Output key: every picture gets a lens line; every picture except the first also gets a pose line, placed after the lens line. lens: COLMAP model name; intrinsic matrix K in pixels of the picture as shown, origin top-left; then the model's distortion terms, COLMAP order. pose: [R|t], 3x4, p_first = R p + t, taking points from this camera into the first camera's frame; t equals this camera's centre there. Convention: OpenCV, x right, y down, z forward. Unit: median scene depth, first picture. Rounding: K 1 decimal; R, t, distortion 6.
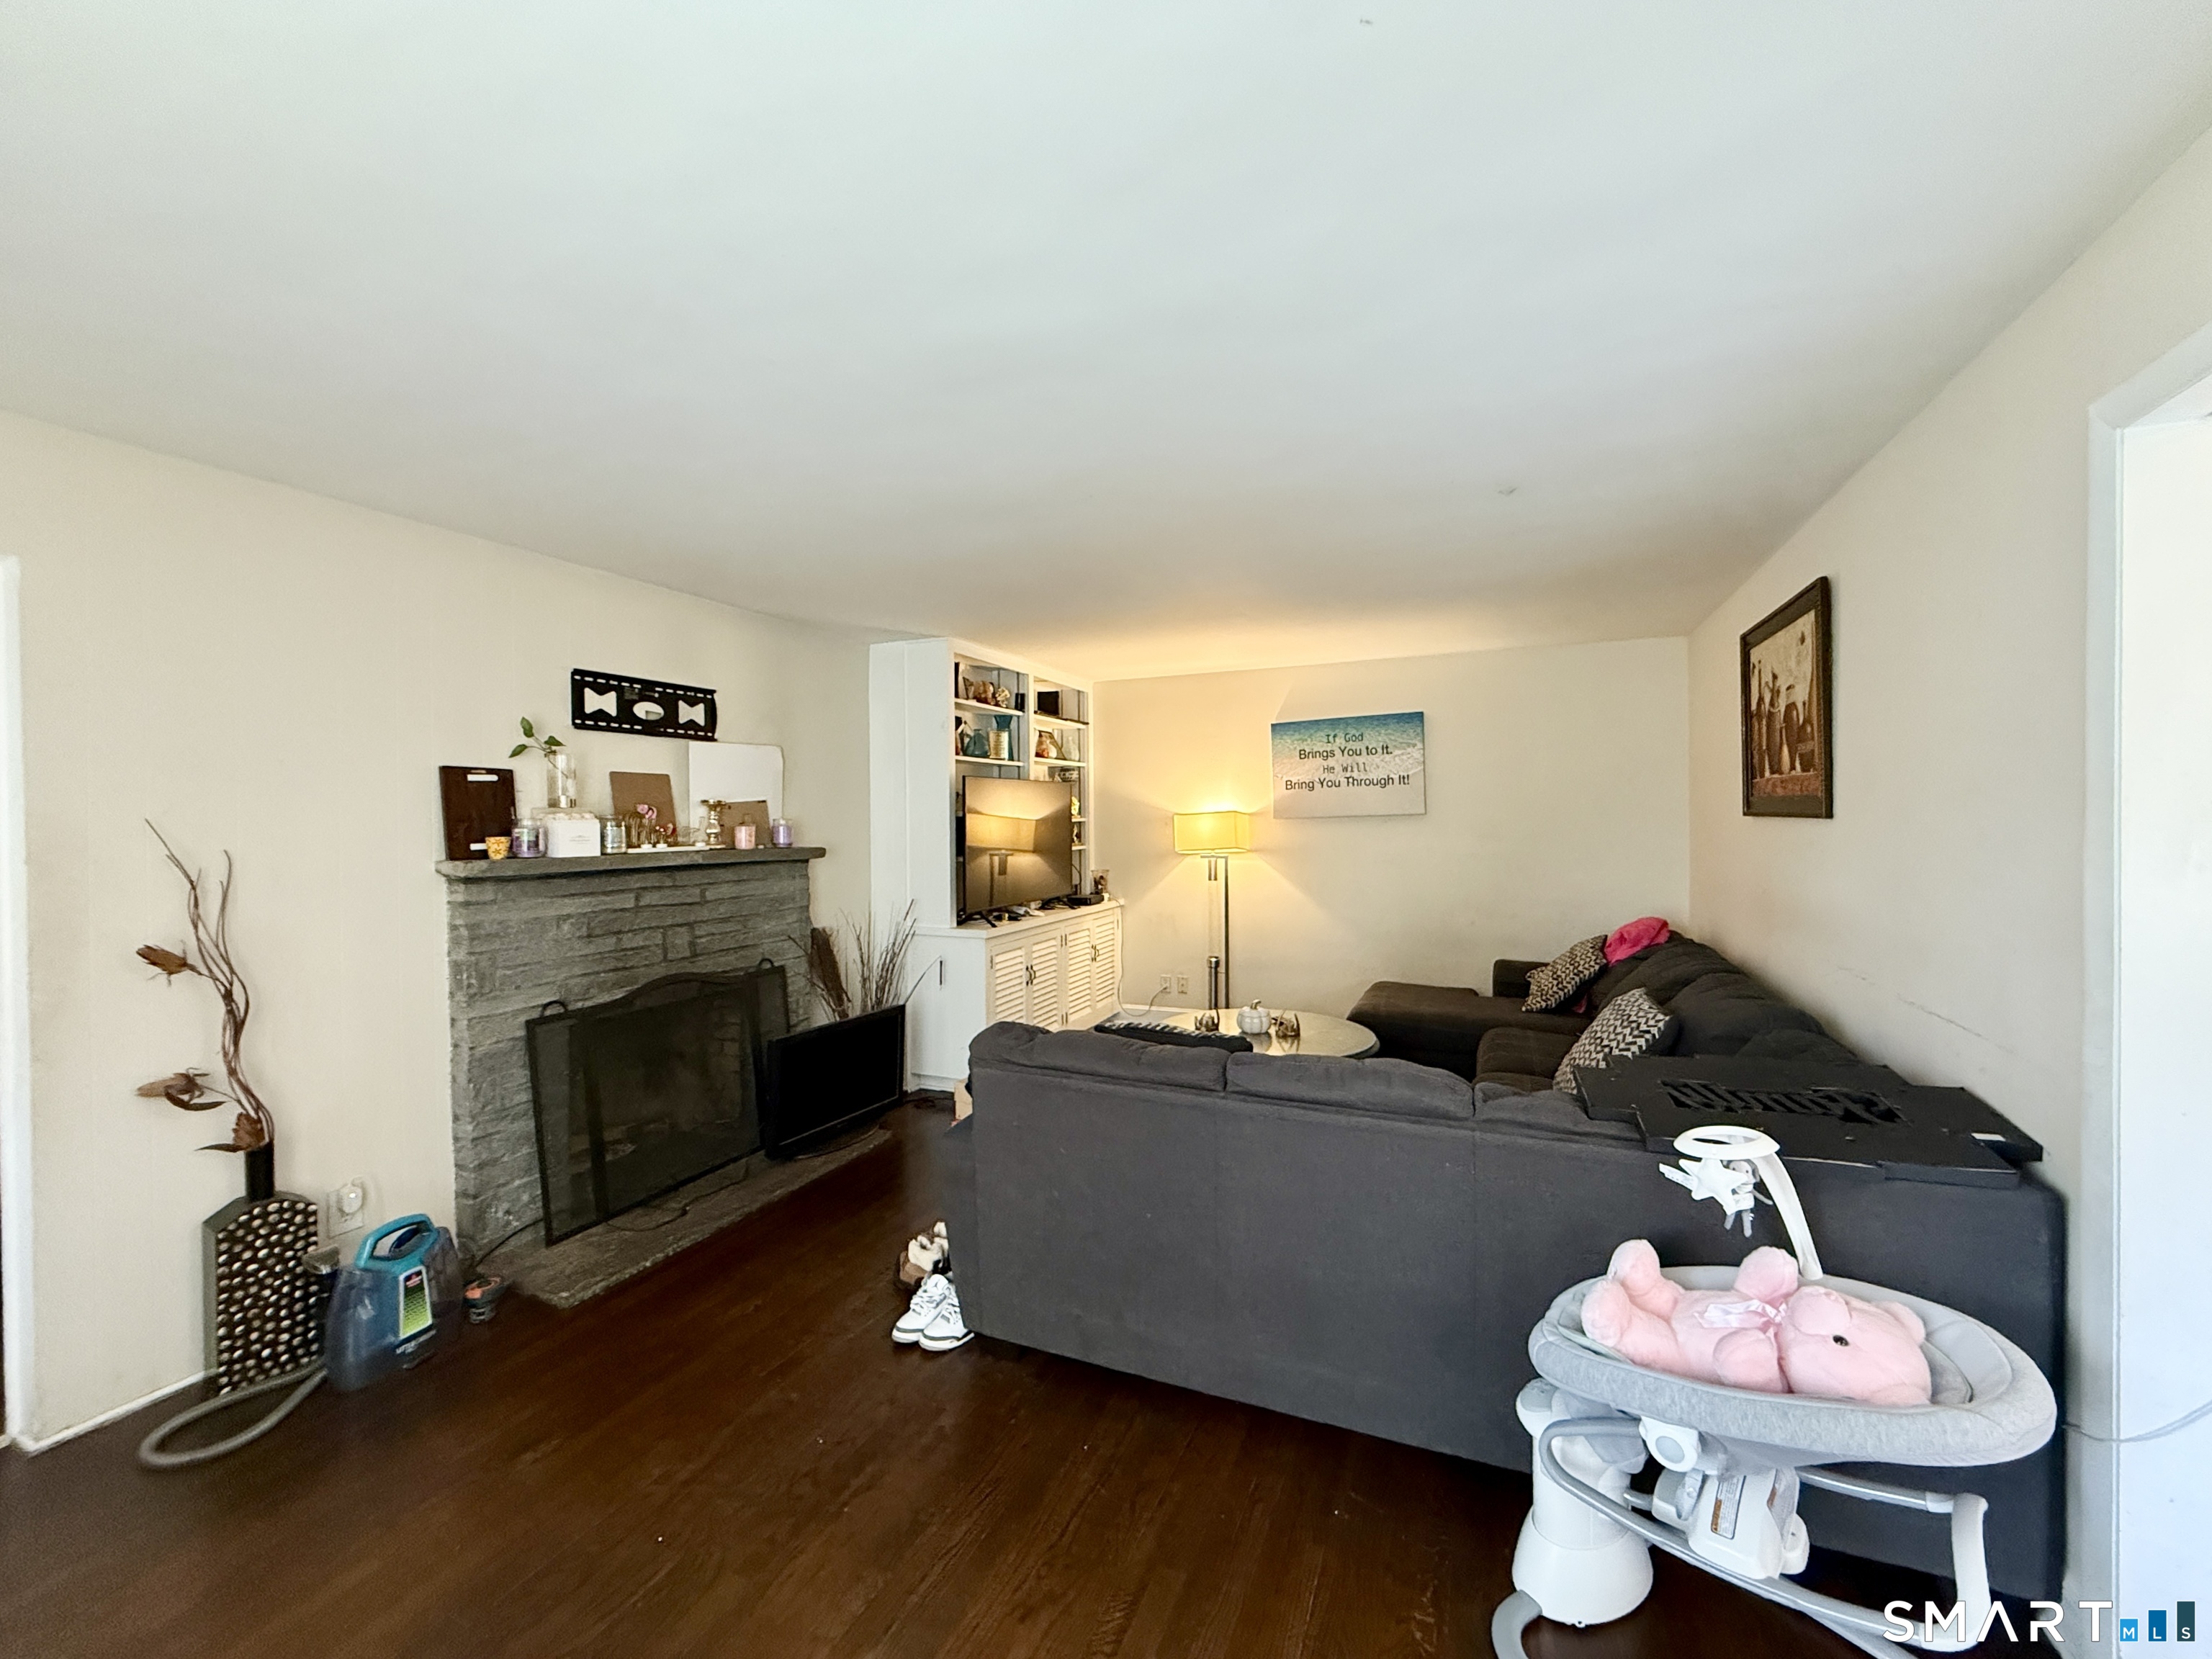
lens RADIAL K [[888.7, 0, 1103.0], [0, 888.7, 826.2], [0, 0, 1]] dist [-0.004703, 0.000496]
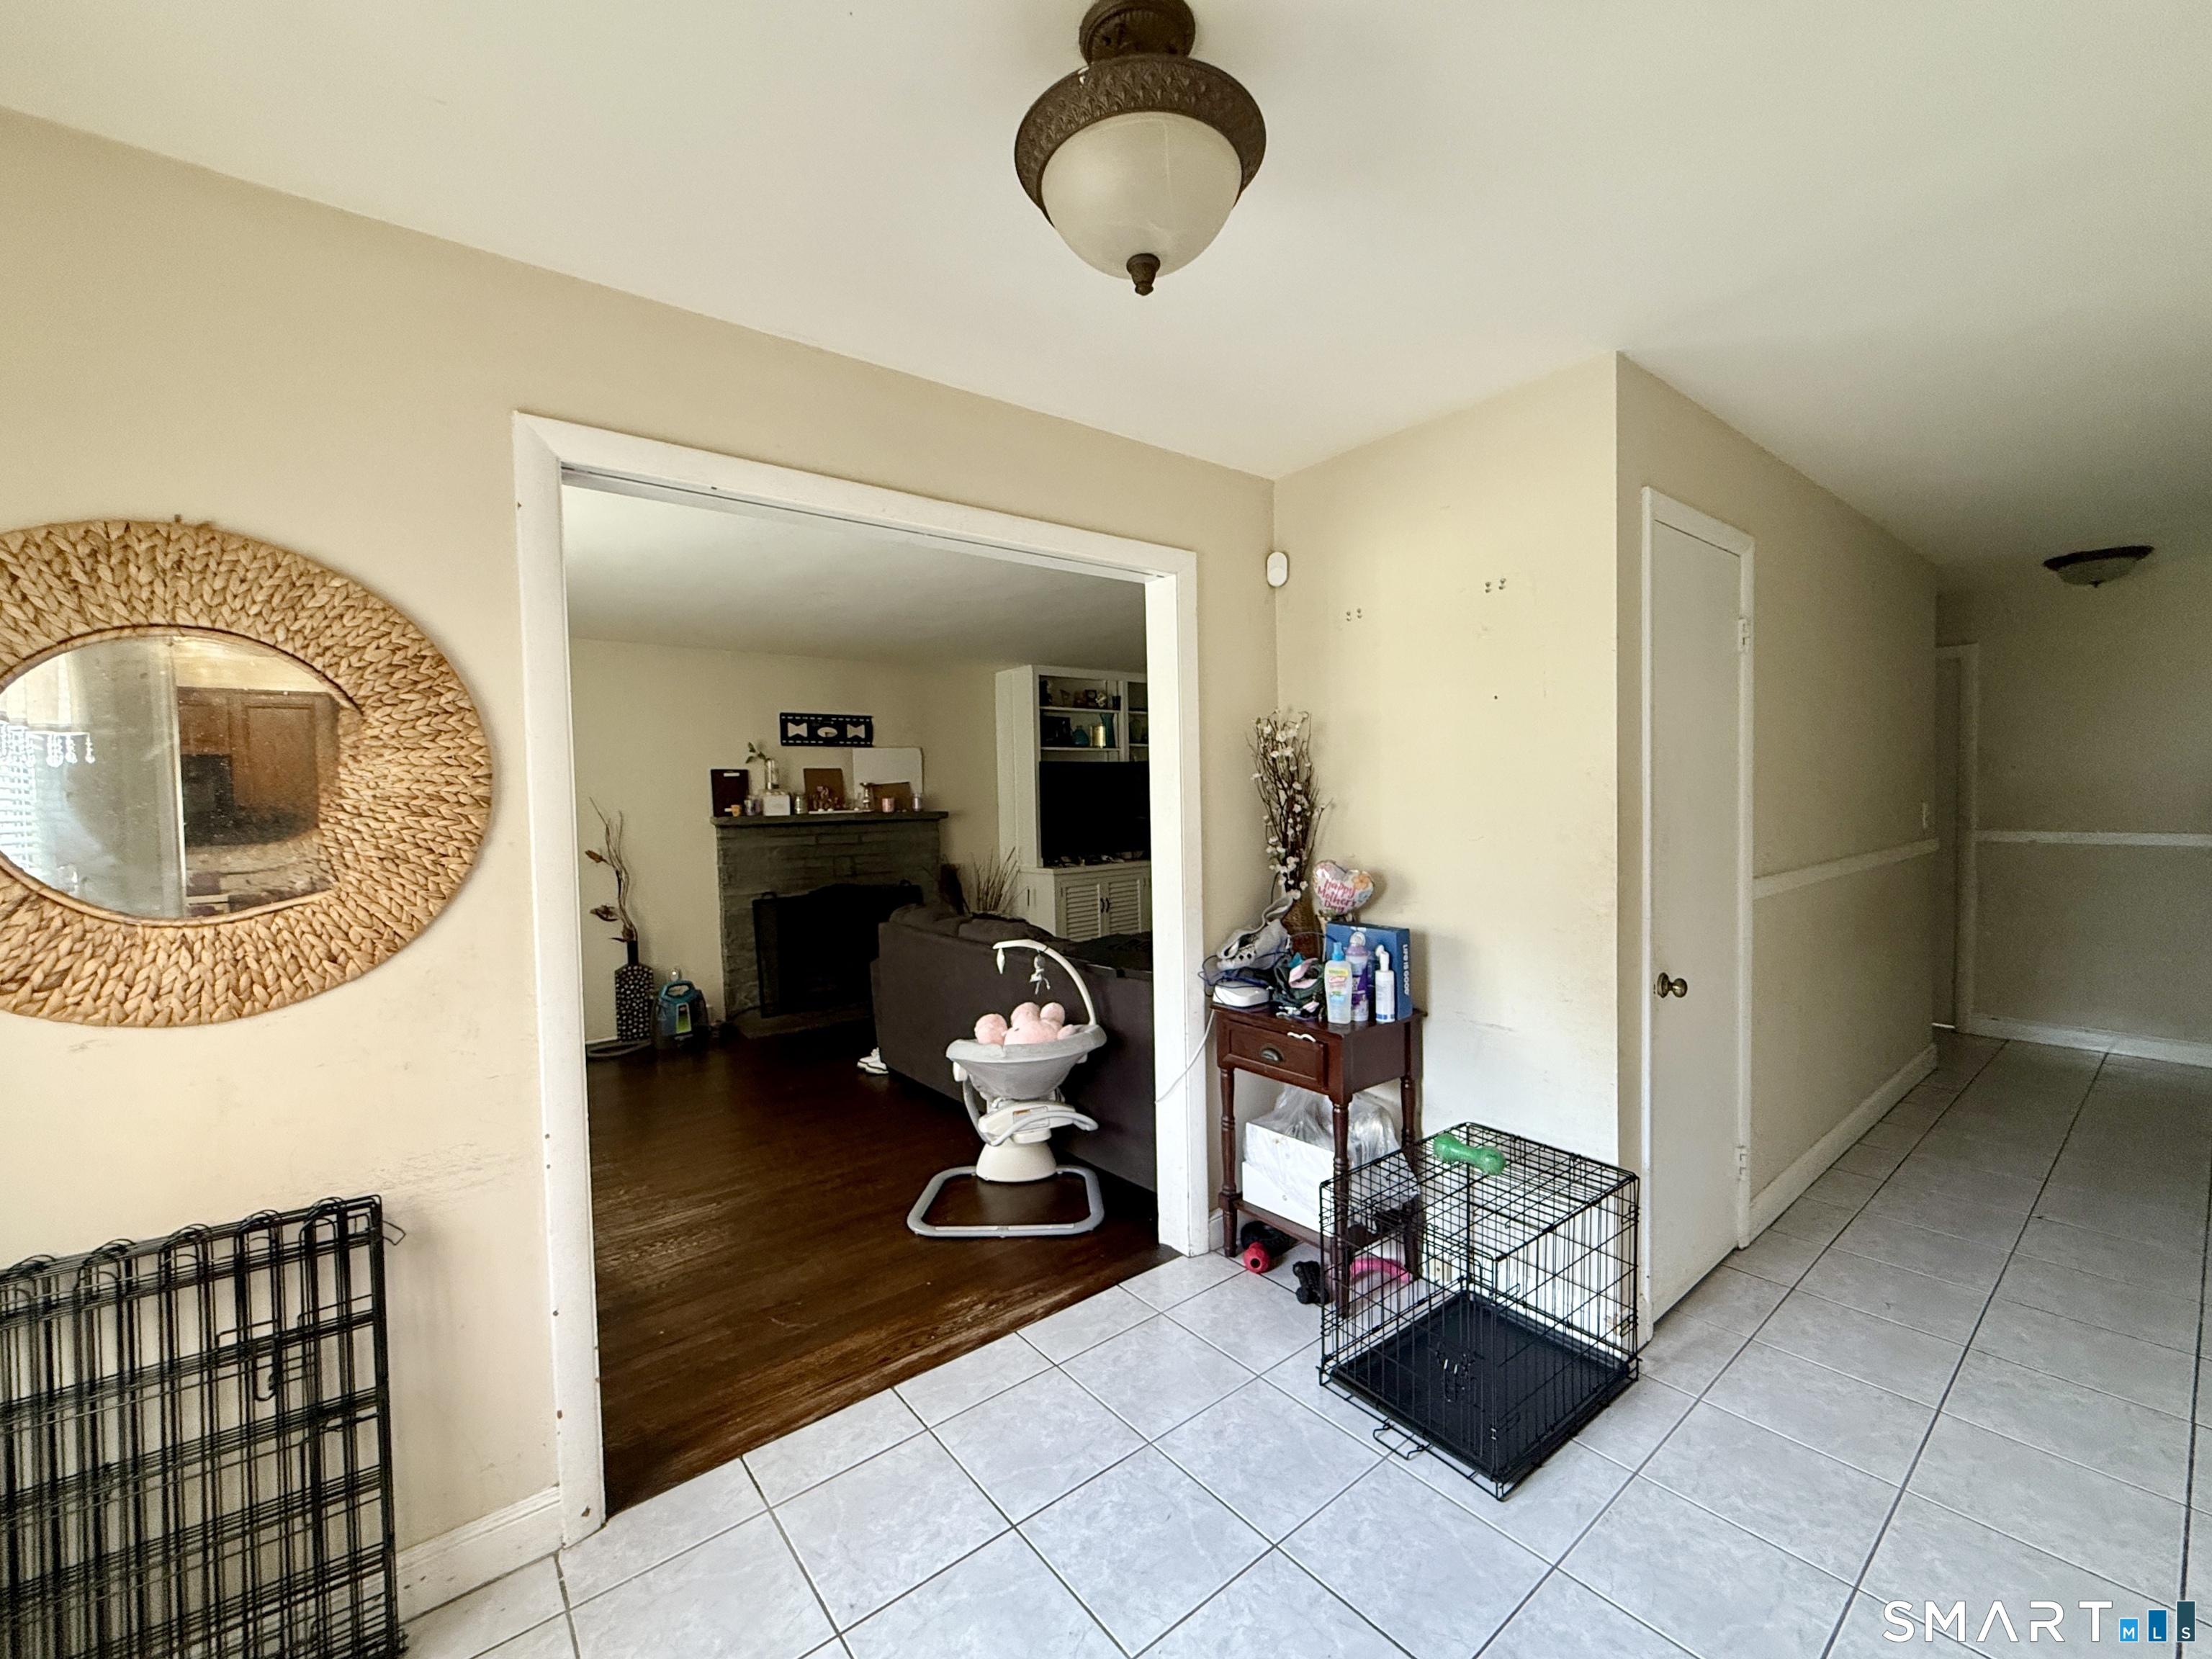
lens RADIAL K [[888.7, 0, 1095.4], [0, 888.7, 824.3], [0, 0, 1]] dist [-0.004703, 0.000496]
pose [[0.886518, 0.000214, -0.462694, 0.778953], [0.012927, 0.999598, 0.025230, 0.013426], [0.462514, -0.028348, 0.886159, -0.310263]]
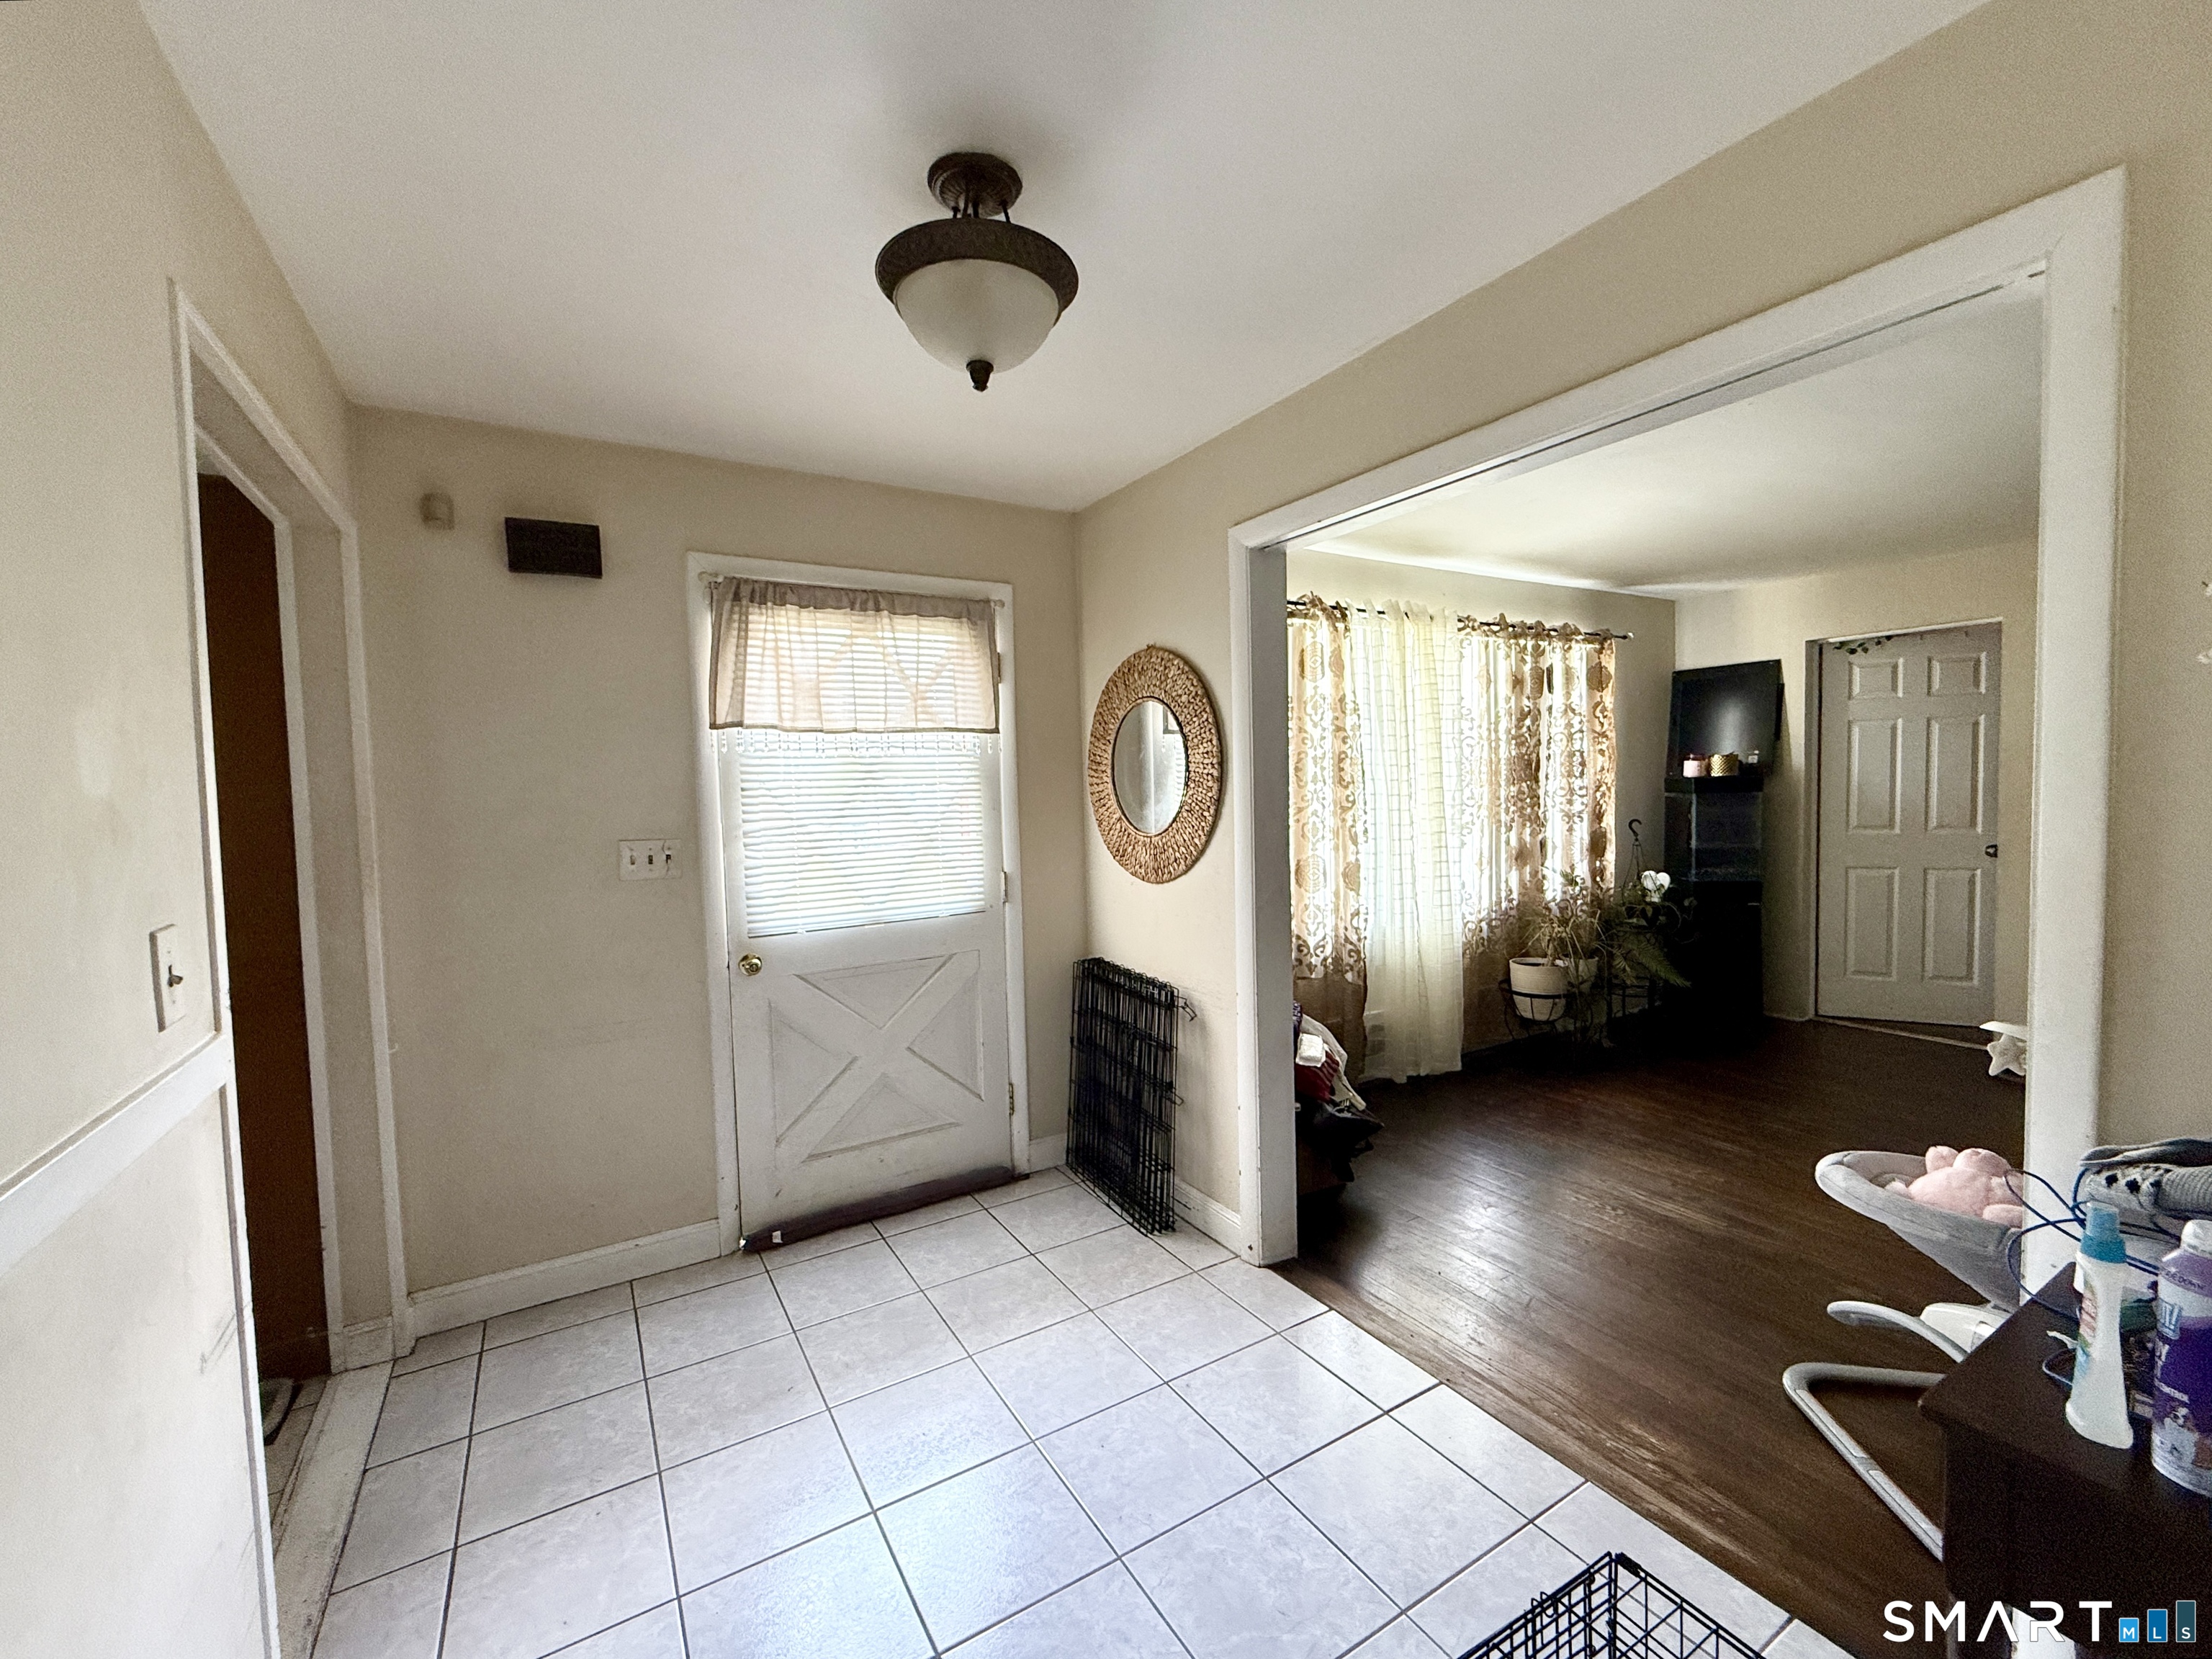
lens RADIAL K [[888.7, 0, 1094.9], [0, 888.7, 826.9], [0, 0, 1]] dist [-0.004703, 0.000496]
pose [[-0.567419, 0.062401, -0.821061, 0.959015], [0.027602, 0.998005, 0.056774, 0.004532], [0.822967, 0.009552, -0.568010, 0.273513]]
